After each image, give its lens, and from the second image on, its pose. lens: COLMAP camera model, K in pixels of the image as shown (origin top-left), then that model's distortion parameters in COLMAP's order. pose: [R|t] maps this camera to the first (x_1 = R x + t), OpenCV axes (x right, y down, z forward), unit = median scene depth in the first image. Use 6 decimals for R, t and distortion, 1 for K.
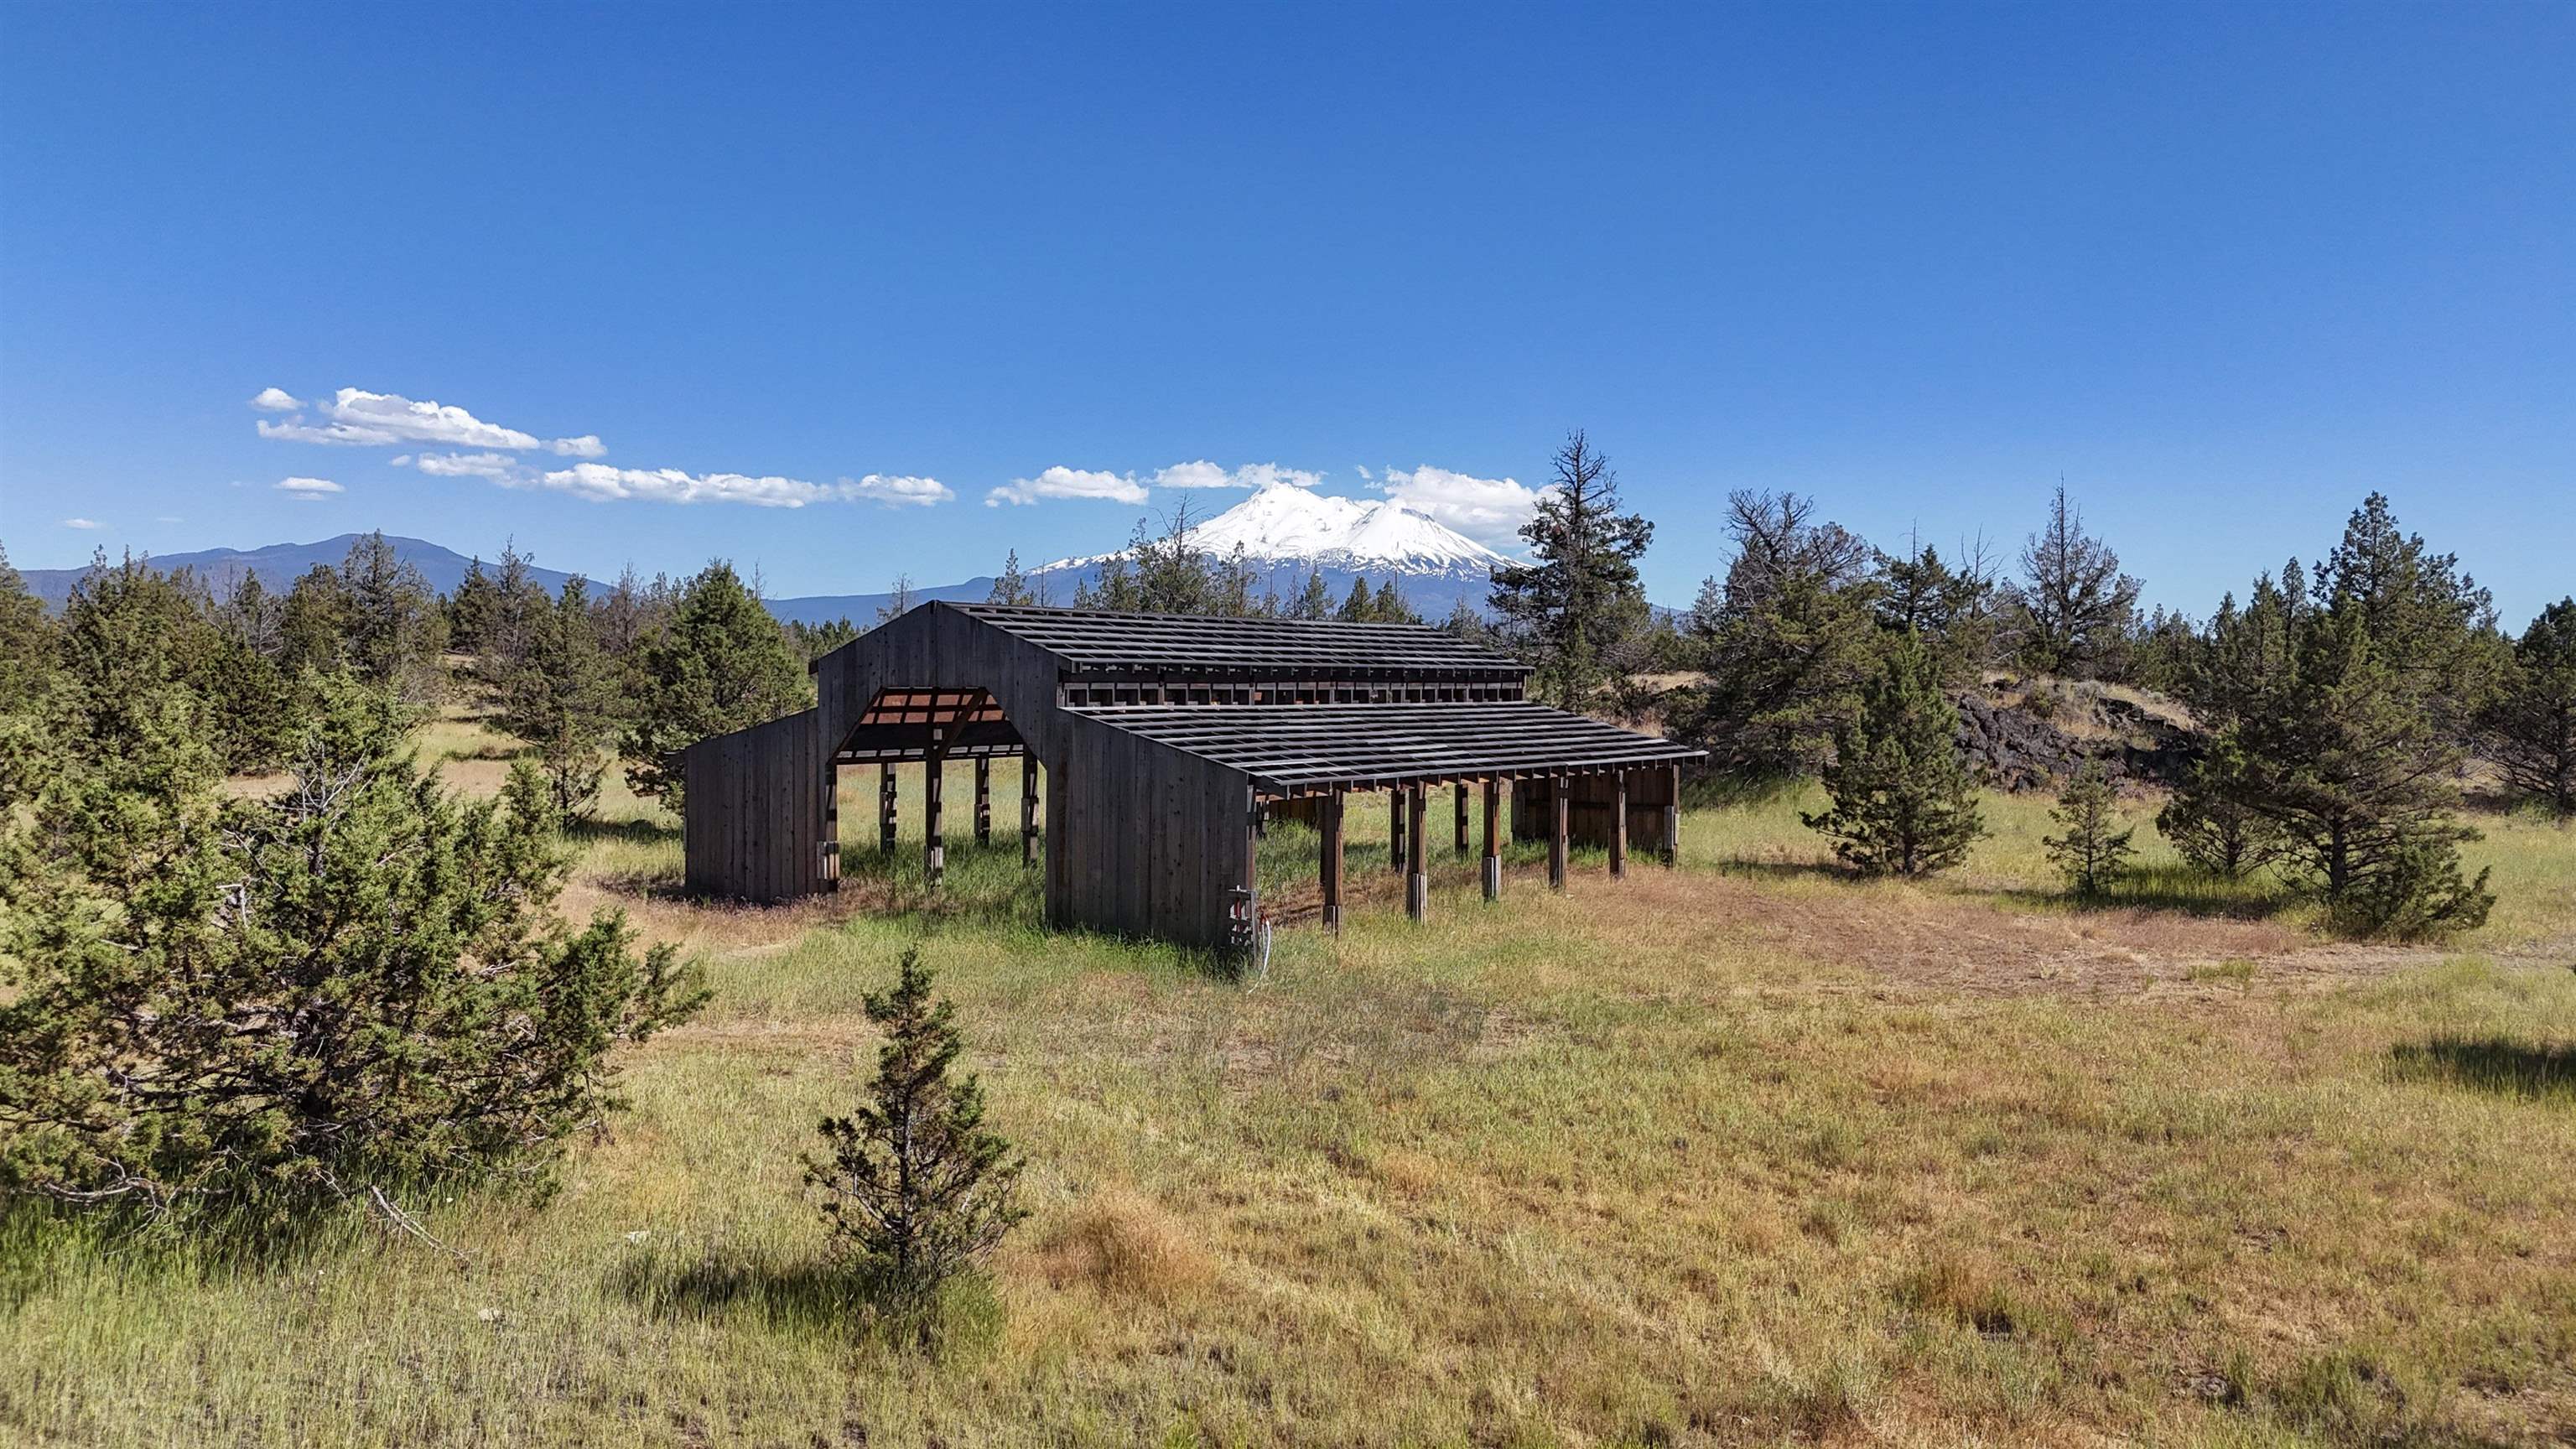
lens RADIAL K [[1974.9, 0, 1290.9], [0, 1974.9, 727.6], [0, 0, 1]] dist [0.030033, -0.003807]
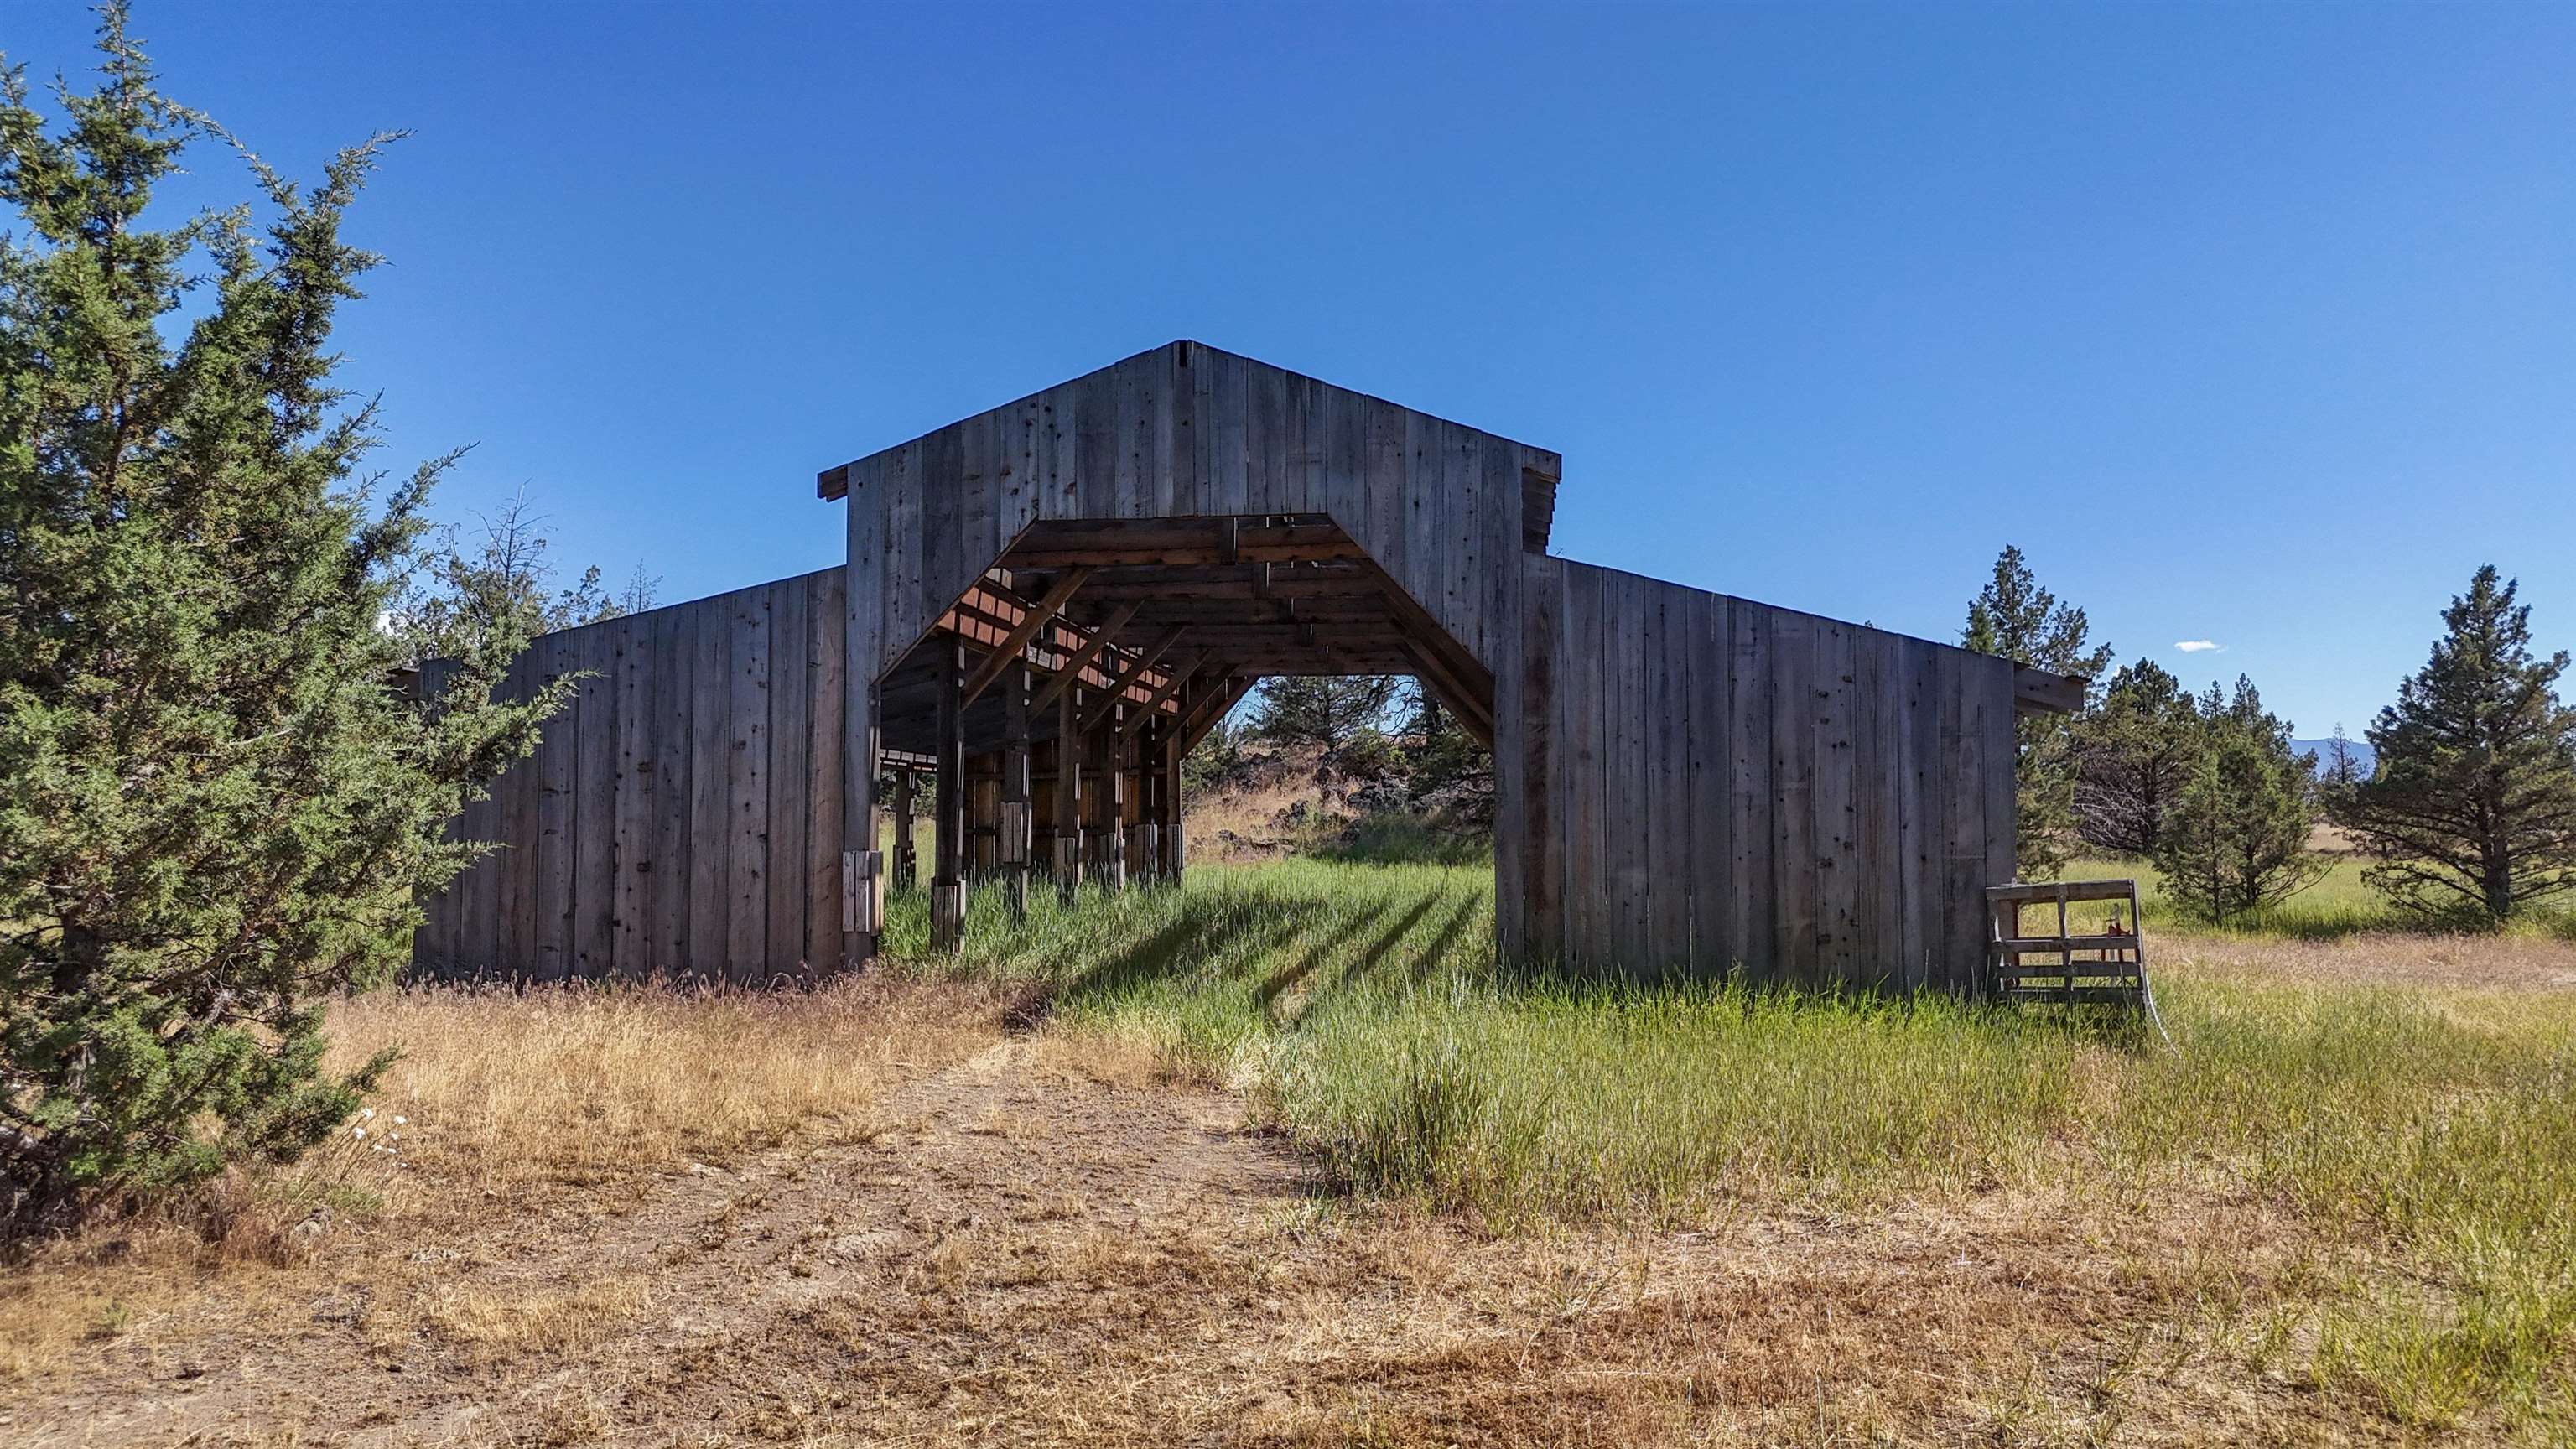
lens RADIAL K [[1974.9, 0, 1283.9], [0, 1974.9, 719.2], [0, 0, 1]] dist [0.030033, -0.003807]
pose [[0.869765, 0.027388, 0.492706, -0.421495], [0.015578, 0.996437, -0.082887, 0.074103], [-0.493221, 0.079768, 0.866239, 0.605673]]
